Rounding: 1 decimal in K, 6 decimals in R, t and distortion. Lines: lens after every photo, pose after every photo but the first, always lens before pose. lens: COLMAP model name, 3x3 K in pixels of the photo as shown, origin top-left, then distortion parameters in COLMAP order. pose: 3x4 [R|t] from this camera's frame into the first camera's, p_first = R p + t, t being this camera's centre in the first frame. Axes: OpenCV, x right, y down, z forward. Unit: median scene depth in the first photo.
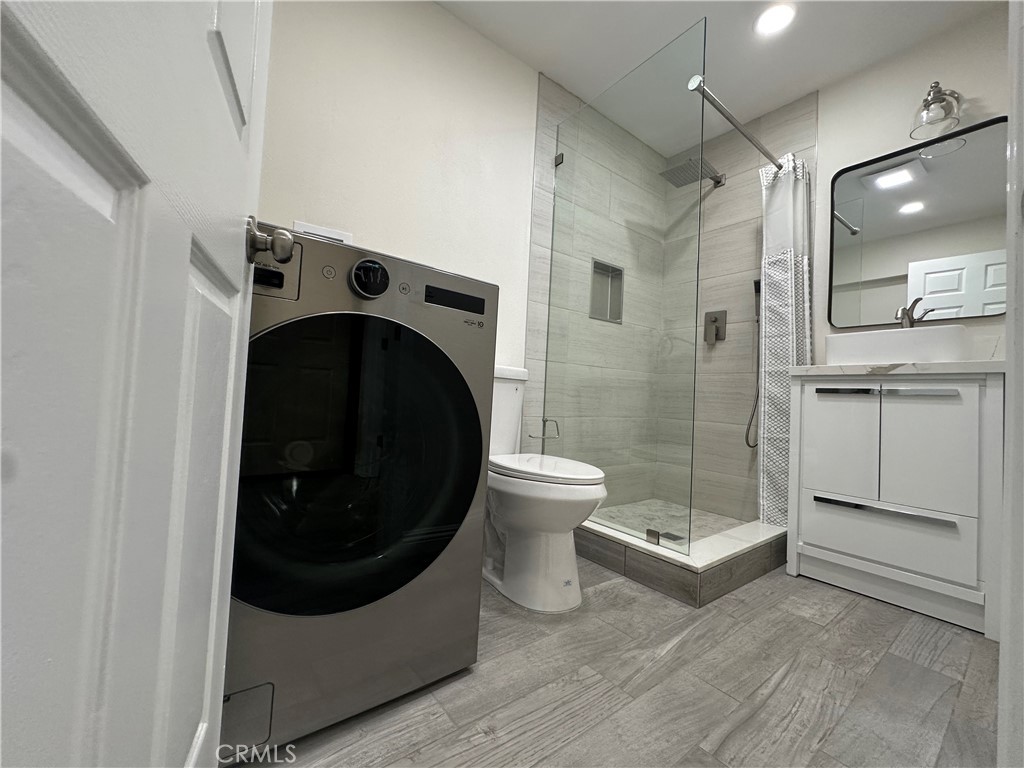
lens RADIAL K [[409.2, 0, 511.5], [0, 409.2, 383.7], [0, 0, 1]] dist [-0.004764, 0.000900]
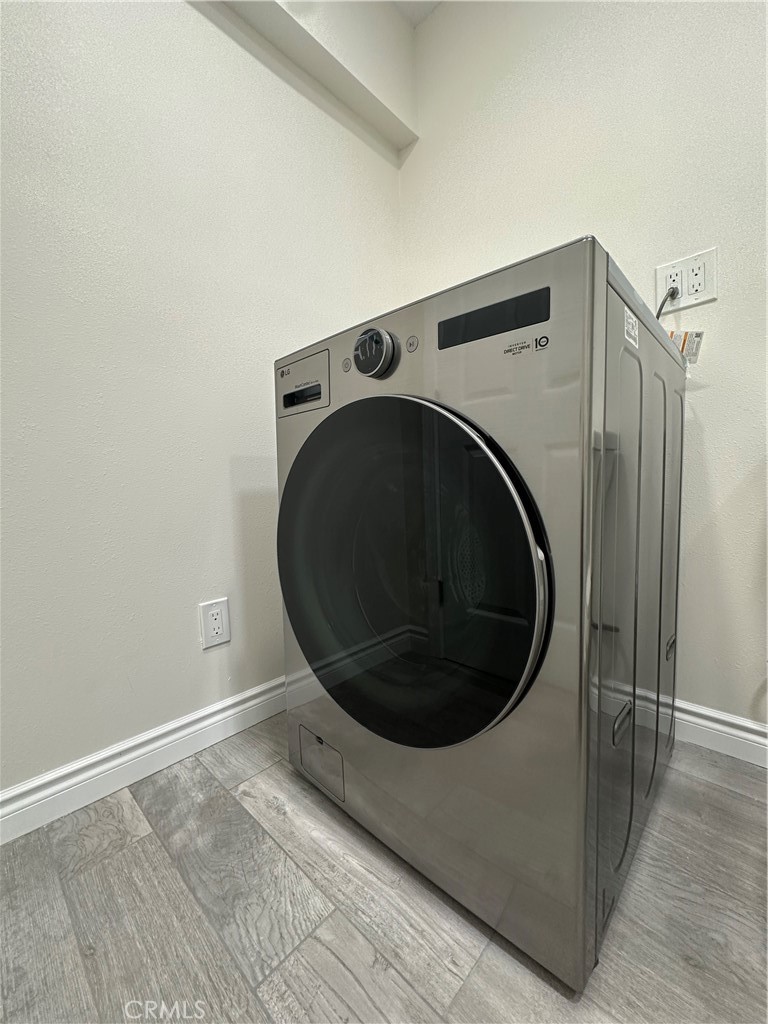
lens RADIAL K [[409.2, 0, 384.5], [0, 409.2, 511.2], [0, 0, 1]] dist [-0.004764, 0.000900]
pose [[0.160111, 0.007337, -0.987072, 0.458164], [0.064506, 0.997757, 0.017880, 0.046561], [0.984989, -0.066535, 0.159279, 0.842367]]
